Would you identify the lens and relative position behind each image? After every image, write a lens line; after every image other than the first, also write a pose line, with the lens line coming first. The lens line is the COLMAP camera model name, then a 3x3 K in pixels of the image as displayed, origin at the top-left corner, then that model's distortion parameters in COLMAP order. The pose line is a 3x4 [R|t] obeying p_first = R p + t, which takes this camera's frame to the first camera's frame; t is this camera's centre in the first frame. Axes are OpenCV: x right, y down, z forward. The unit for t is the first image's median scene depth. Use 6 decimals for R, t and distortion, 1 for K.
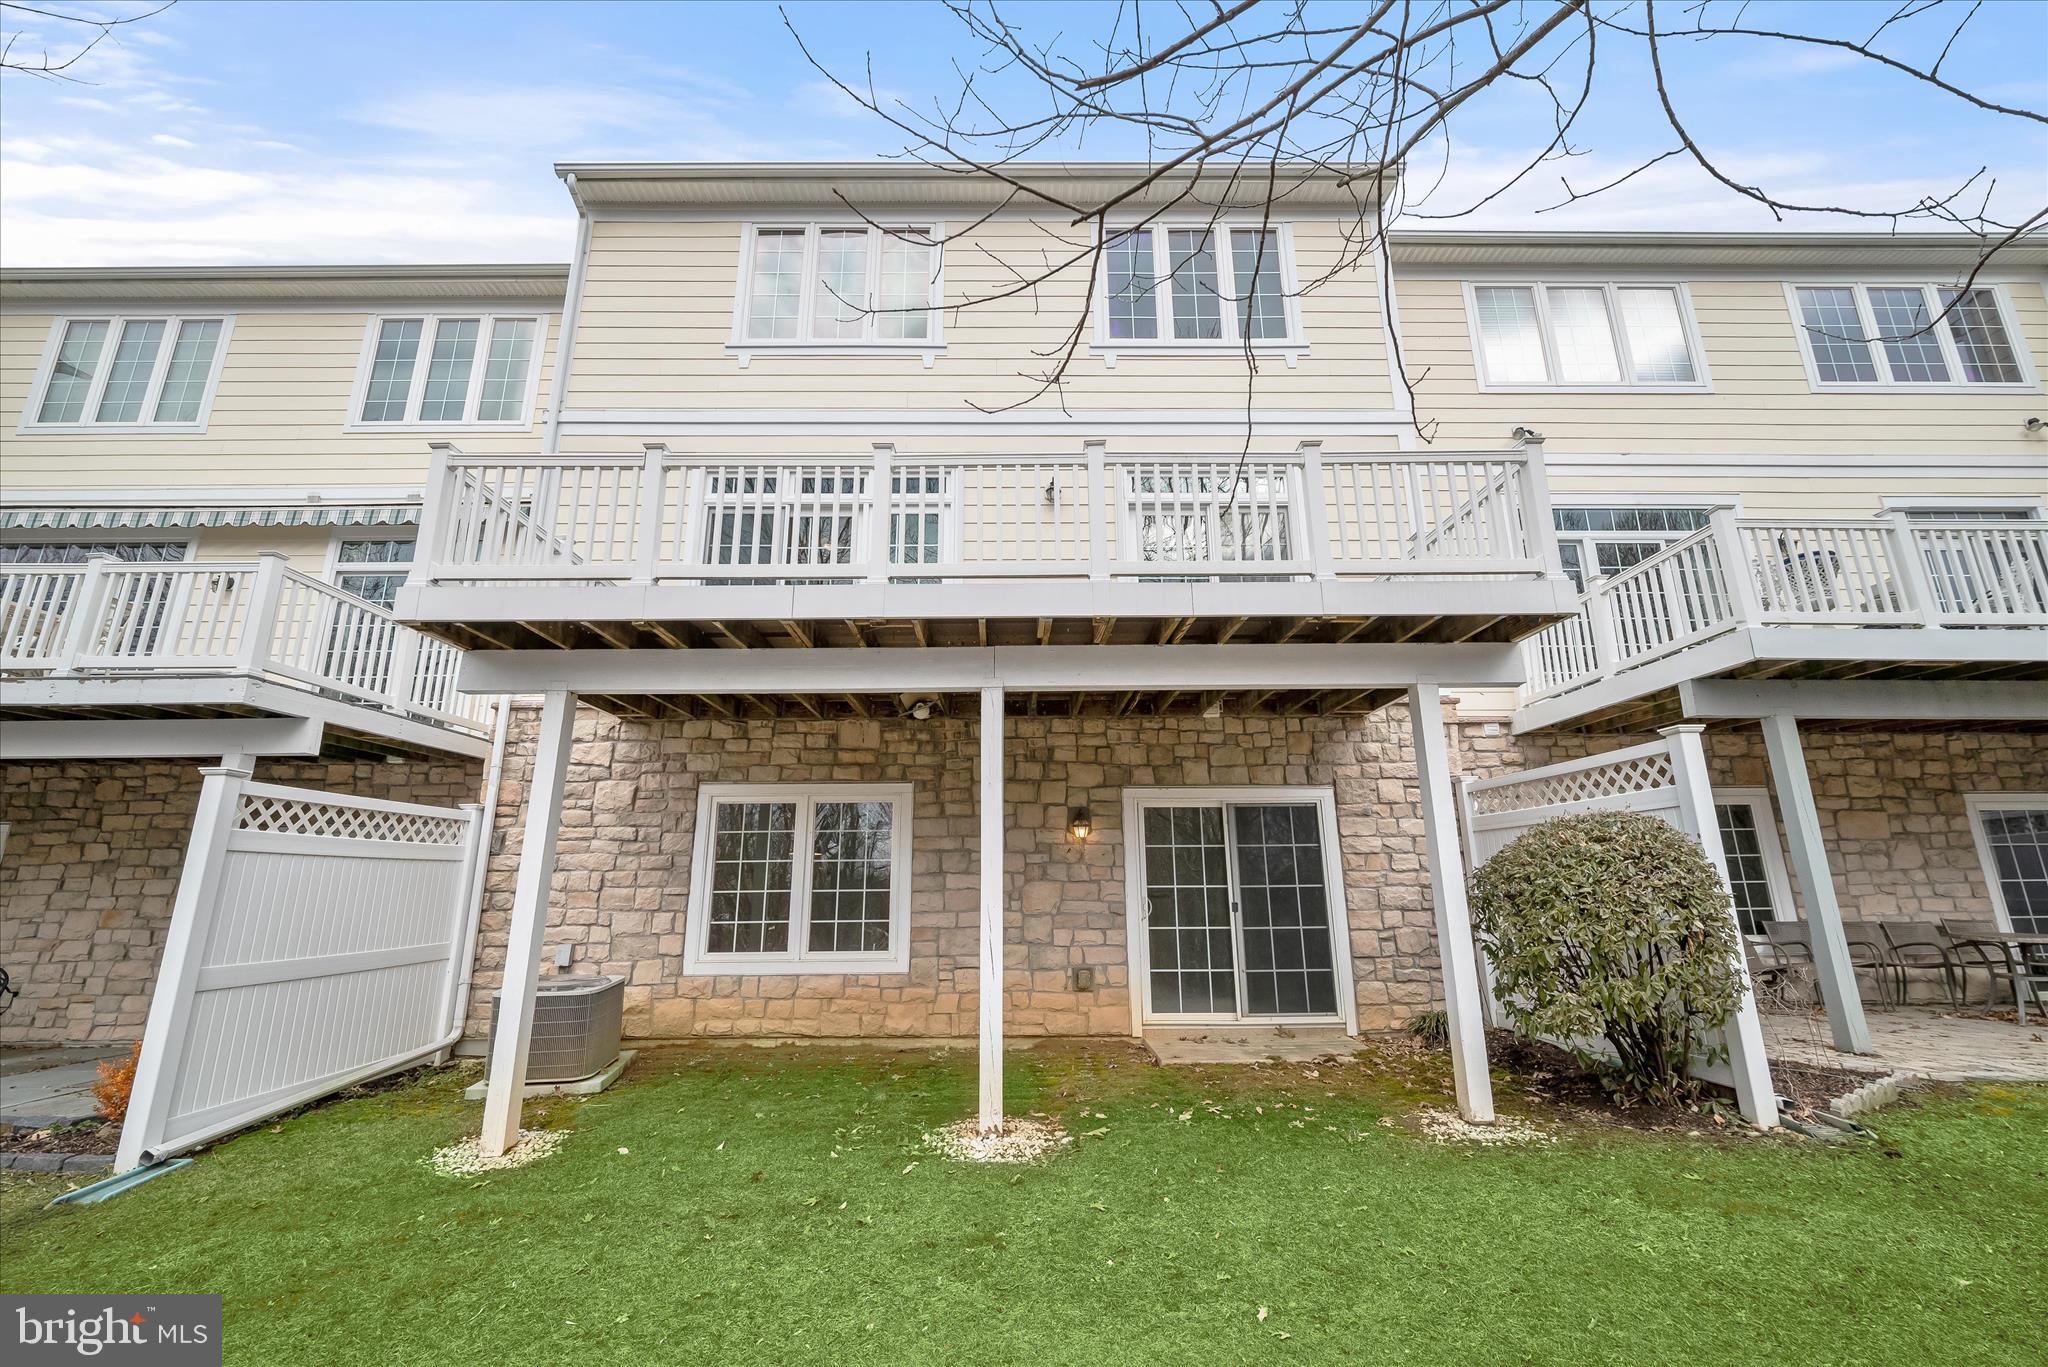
lens RADIAL K [[839.7, 0, 1027.3], [0, 839.7, 692.5], [0, 0, 1]] dist [-0.001301, -0.000201]
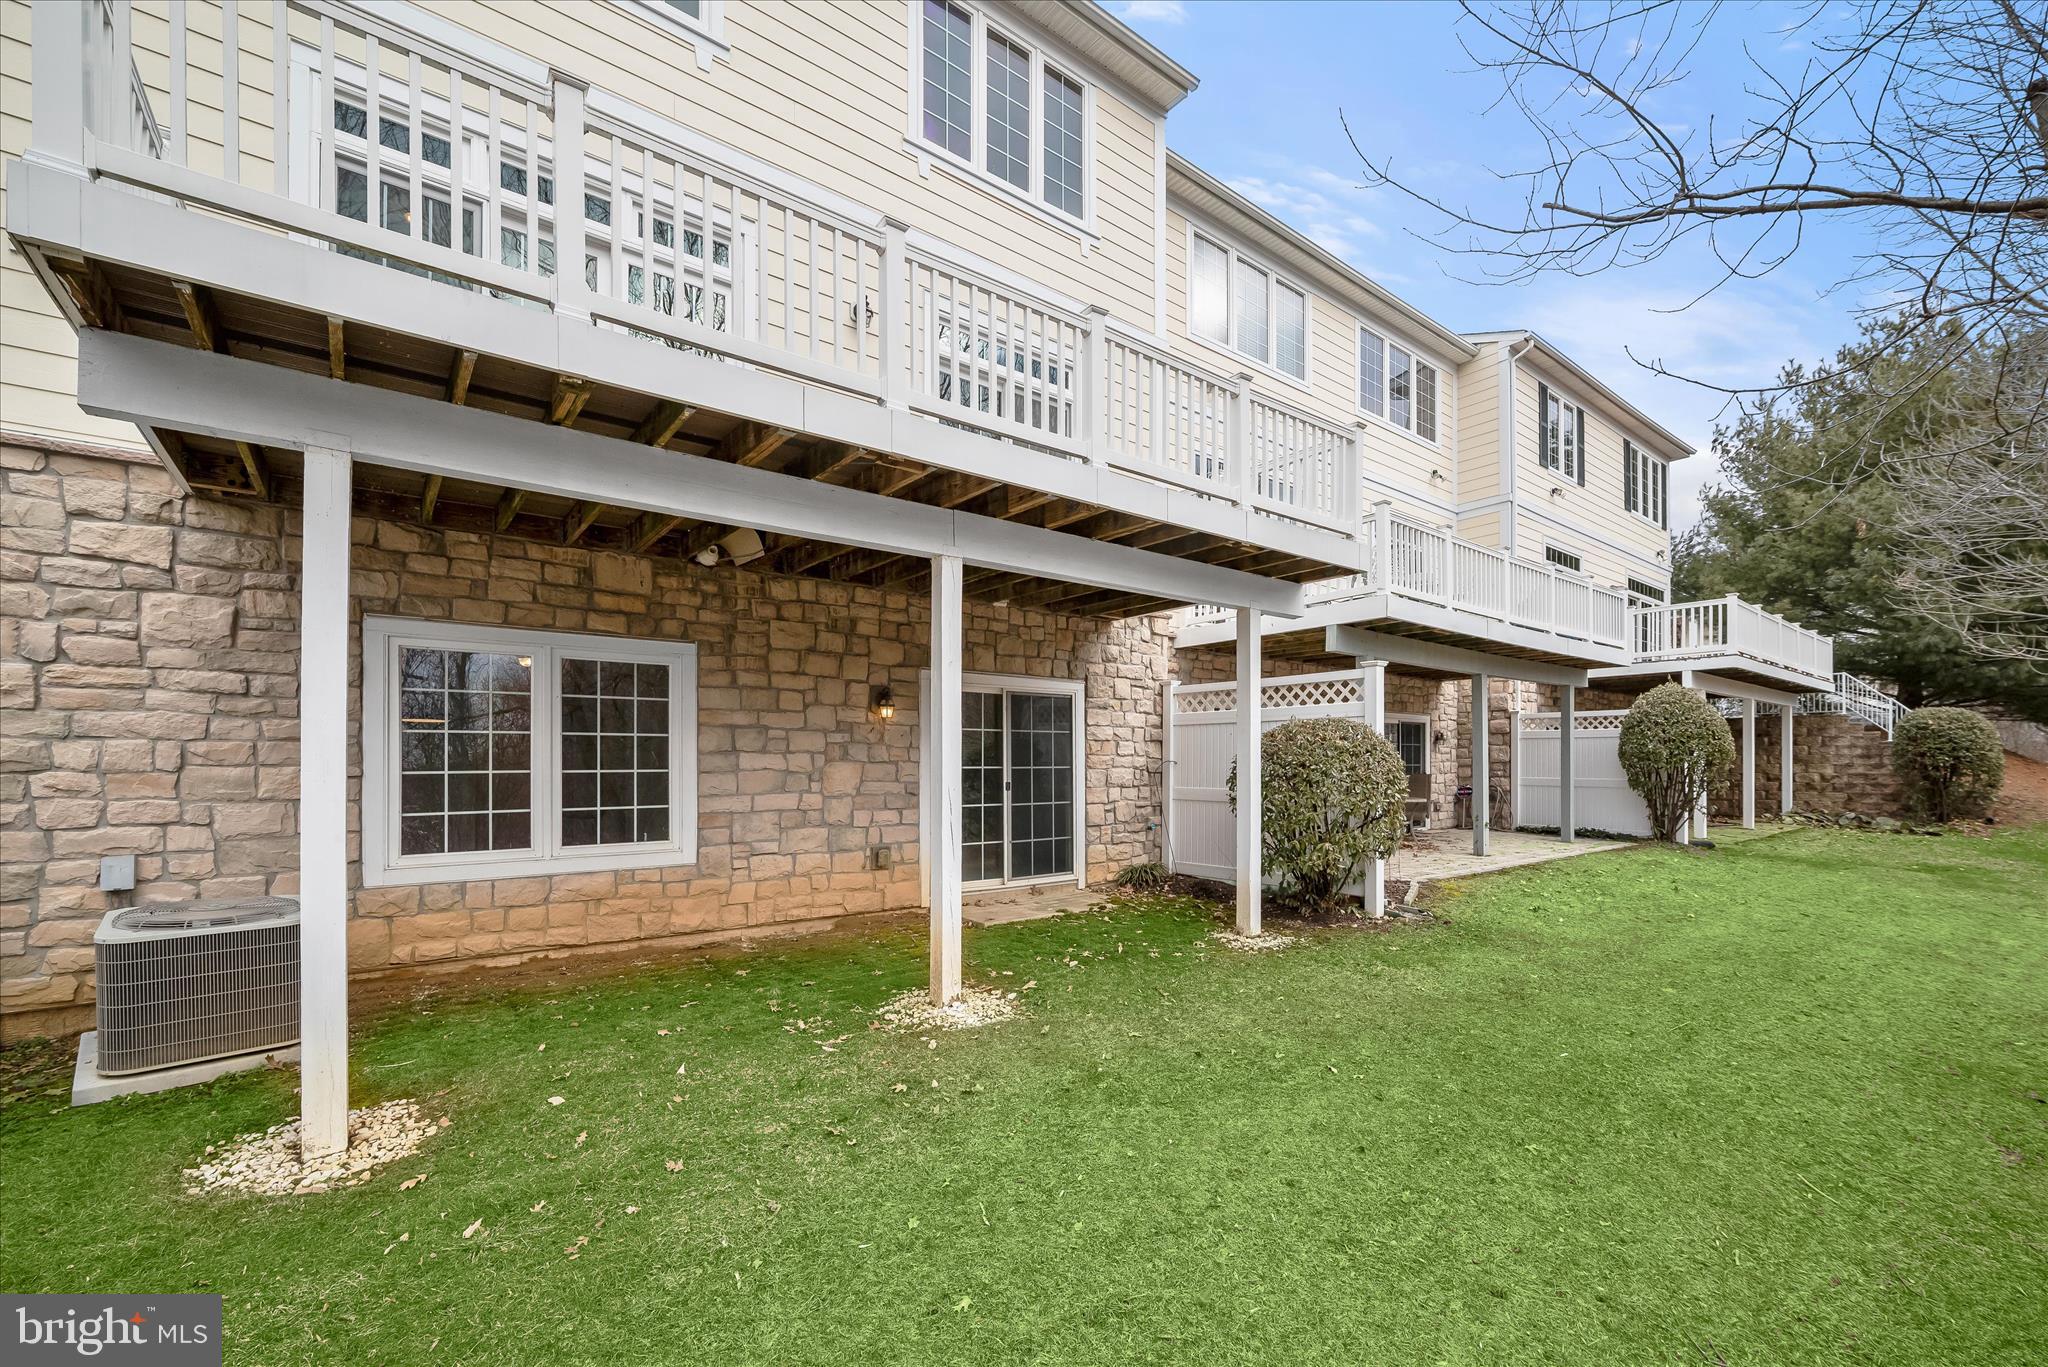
lens RADIAL K [[864.1, 0, 1029.4], [0, 864.1, 780.0], [0, 0, 1]] dist [0.000159, 0.000120]
pose [[0.784727, -0.005852, 0.619814, -0.415996], [-0.146233, 0.969981, 0.194299, 0.025805], [-0.602345, -0.243109, 0.760315, 0.131984]]
